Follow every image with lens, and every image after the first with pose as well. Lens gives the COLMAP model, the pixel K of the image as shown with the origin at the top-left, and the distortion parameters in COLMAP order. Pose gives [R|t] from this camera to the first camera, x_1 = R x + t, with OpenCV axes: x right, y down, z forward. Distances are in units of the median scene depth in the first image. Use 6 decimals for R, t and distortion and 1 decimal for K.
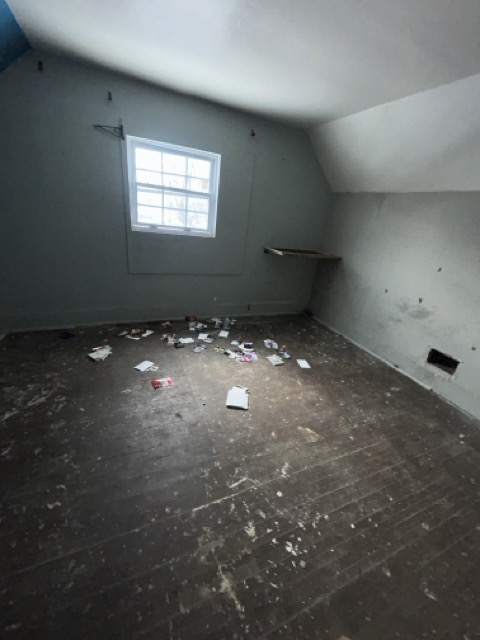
lens RADIAL K [[263.2, 0, 237.9], [0, 263.2, 321.4], [0, 0, 1]] dist [-0.002961, 0.000111]
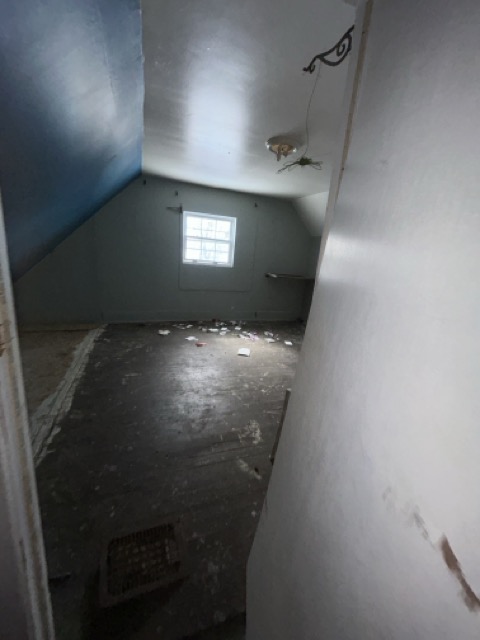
lens RADIAL K [[263.2, 0, 237.9], [0, 263.2, 321.4], [0, 0, 1]] dist [-0.002961, 0.000111]
pose [[0.997499, -0.003243, -0.070611, 0.060719], [-0.006554, 0.990401, -0.138071, 0.247694], [0.070381, 0.138188, 0.987902, -0.570936]]
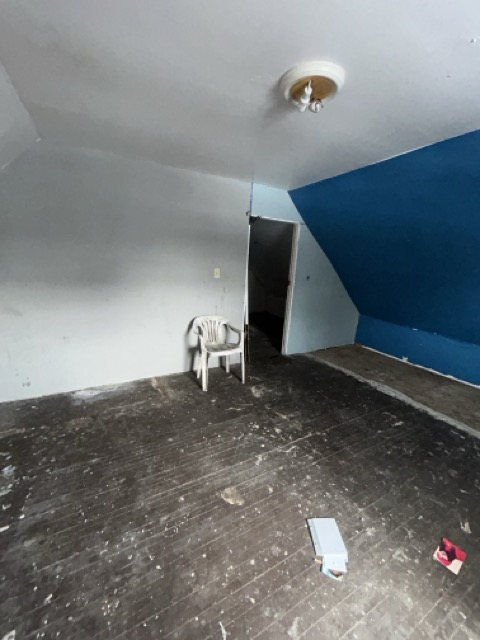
lens RADIAL K [[263.2, 0, 237.9], [0, 263.2, 321.4], [0, 0, 1]] dist [-0.002961, 0.000111]
pose [[-0.983180, -0.144820, -0.111287, 0.288304], [-0.182572, 0.795980, 0.577133, -0.382405], [0.005002, 0.587744, -0.809032, 0.909095]]
